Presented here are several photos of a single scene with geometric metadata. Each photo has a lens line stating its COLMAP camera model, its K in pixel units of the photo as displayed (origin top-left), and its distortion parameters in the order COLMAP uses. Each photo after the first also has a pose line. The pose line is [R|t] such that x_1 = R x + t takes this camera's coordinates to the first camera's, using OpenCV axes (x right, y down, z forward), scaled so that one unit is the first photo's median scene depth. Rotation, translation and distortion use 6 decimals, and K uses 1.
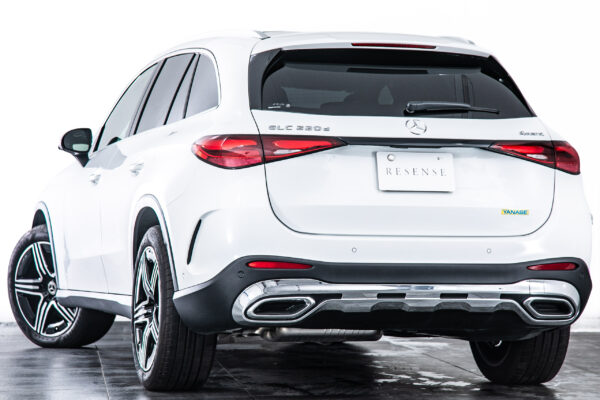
lens RADIAL K [[1867.0, 0, 299.5], [0, 1867.0, 206.7], [0, 0, 1]] dist [0.553157, 0.000000]
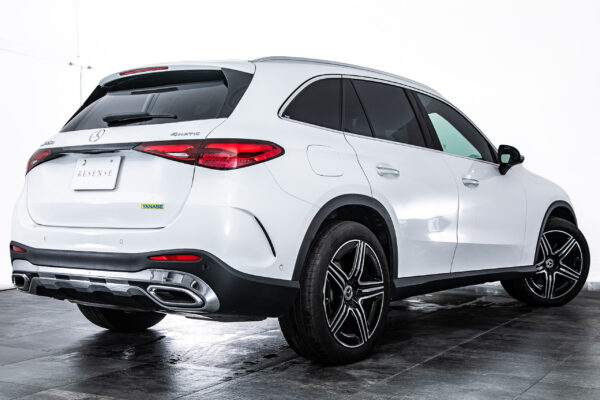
lens RADIAL K [[753.7, 0, 318.8], [0, 753.7, 207.0], [0, 0, 1]] dist [0.073486, 0.000000]
pose [[0.603414, -0.008974, -0.797378, 0.529611], [0.009953, 0.999944, -0.003722, 0.005859], [0.797366, -0.005690, 0.603469, 0.821089]]
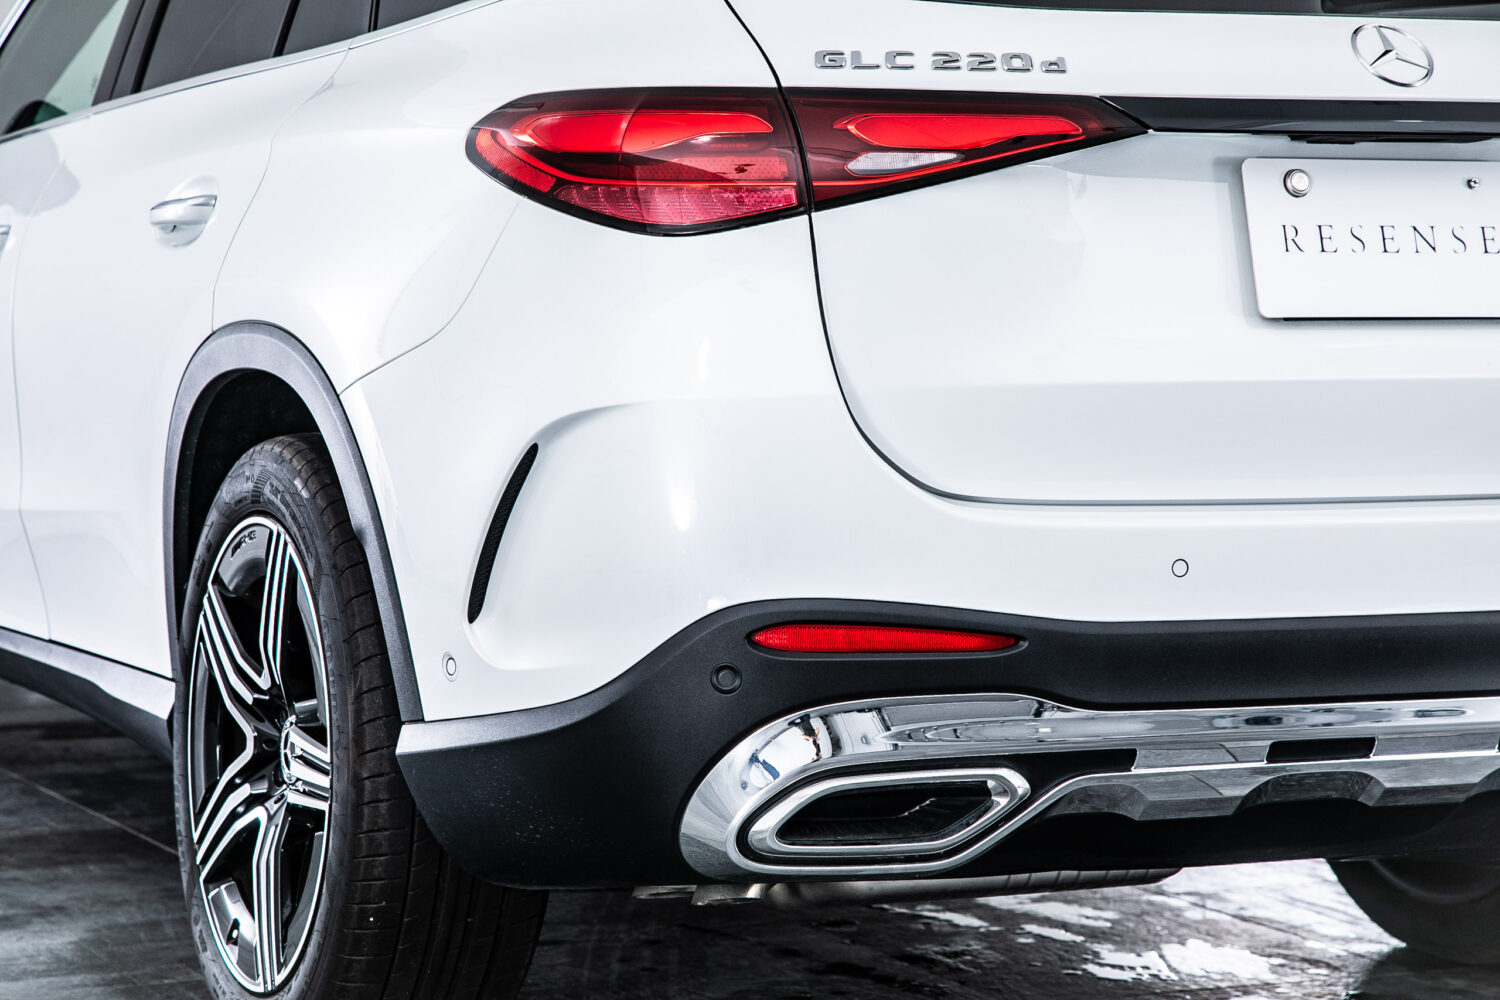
lens RADIAL K [[3424.6, 0, 749.6], [0, 3424.6, 486.9], [0, 0, 1]] dist [0.391751, 0.000000]
pose [[0.989463, -0.011934, 0.144291, -0.088550], [0.001855, 0.997560, 0.069786, -0.018232], [-0.144772, -0.068783, 0.987071, 0.553978]]
